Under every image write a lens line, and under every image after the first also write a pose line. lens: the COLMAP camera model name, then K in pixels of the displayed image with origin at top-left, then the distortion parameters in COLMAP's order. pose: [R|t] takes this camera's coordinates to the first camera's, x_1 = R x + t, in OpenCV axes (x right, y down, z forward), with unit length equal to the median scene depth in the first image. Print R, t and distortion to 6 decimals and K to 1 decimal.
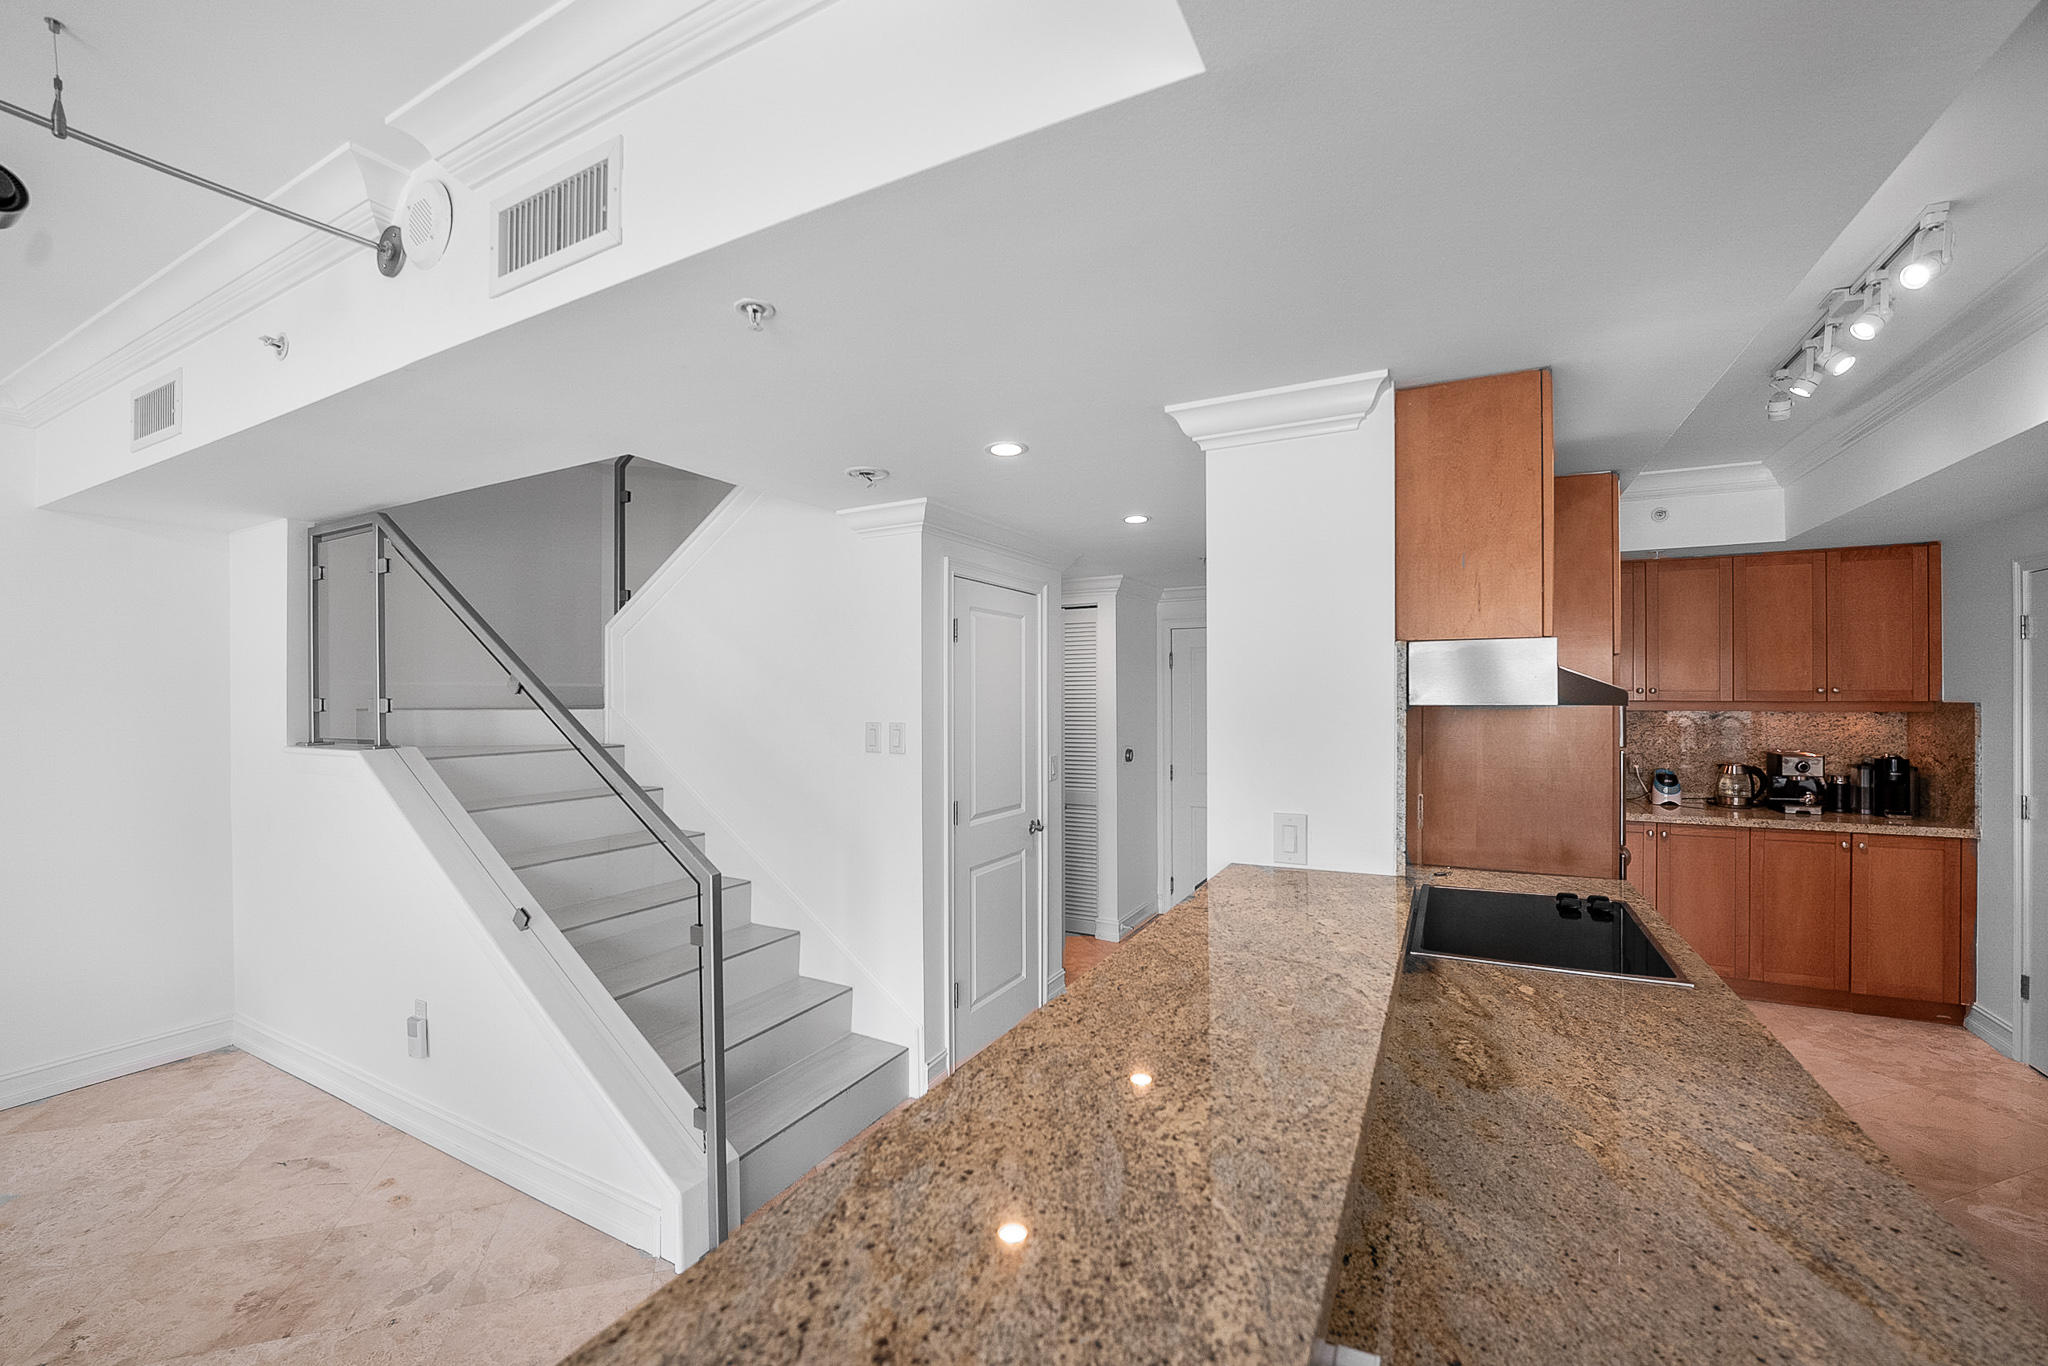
lens RADIAL K [[828.4, 0, 1025.4], [0, 828.4, 697.2], [0, 0, 1]] dist [-0.025120, 0.002964]
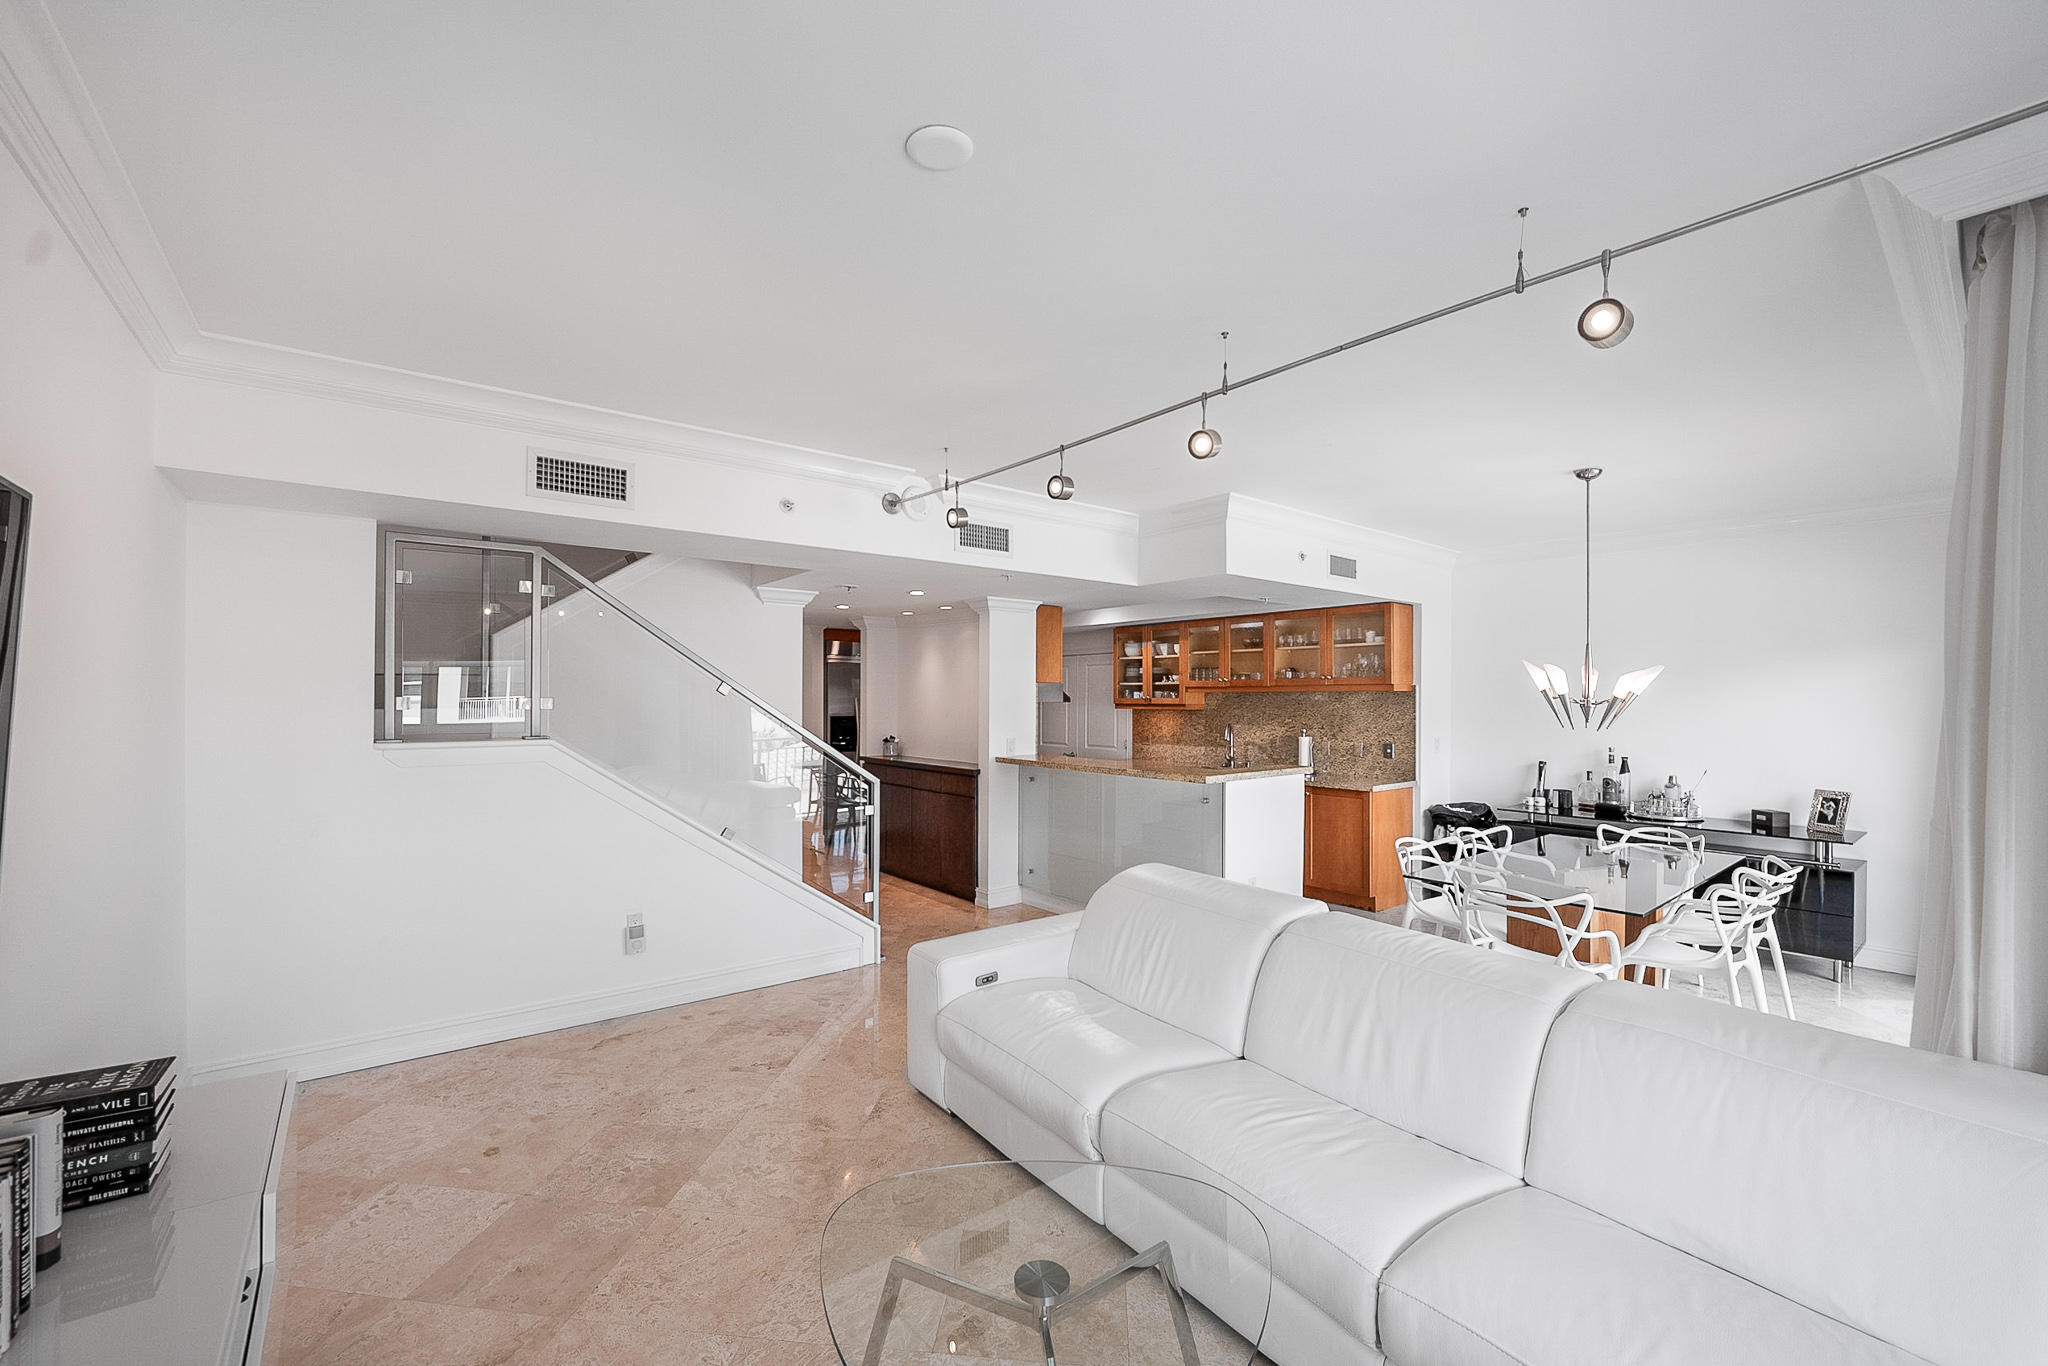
lens RADIAL K [[828.4, 0, 1006.4], [0, 828.4, 692.4], [0, 0, 1]] dist [-0.025120, 0.002964]
pose [[0.411093, 0.011354, 0.911523, -1.348048], [-0.002637, 0.999933, -0.011266, 0.004798], [-0.911590, 0.002228, 0.411095, -0.125186]]
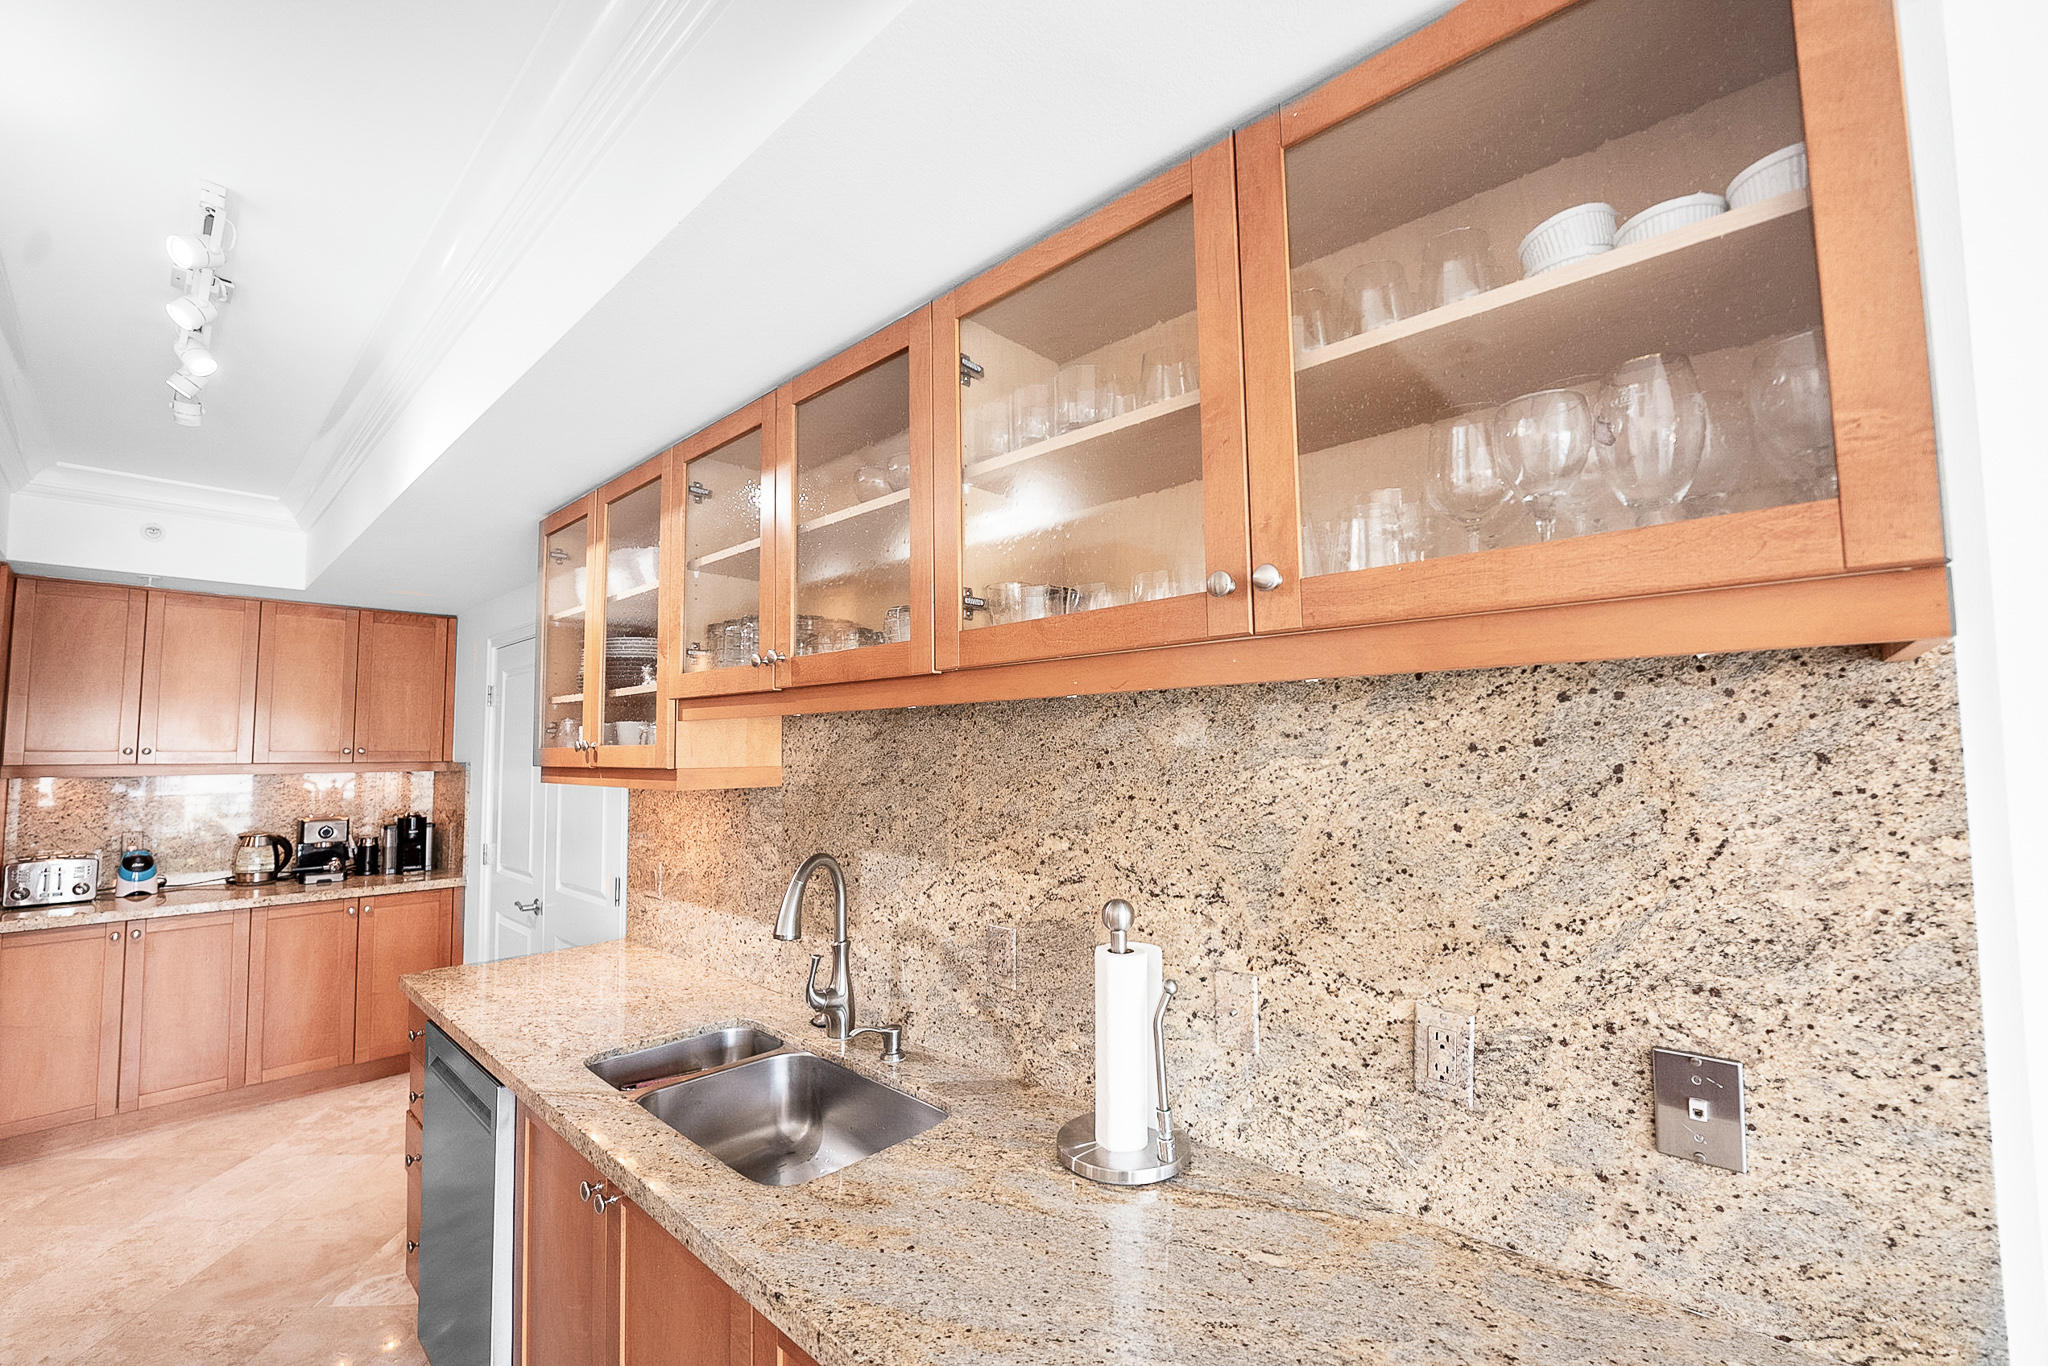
lens RADIAL K [[828.4, 0, 1003.7], [0, 828.4, 695.7], [0, 0, 1]] dist [-0.025120, 0.002964]
pose [[0.266854, 0.064697, 0.961563, 0.279136], [0.009702, 0.997513, -0.069808, 0.001722], [-0.963688, 0.027957, 0.265563, -0.017779]]
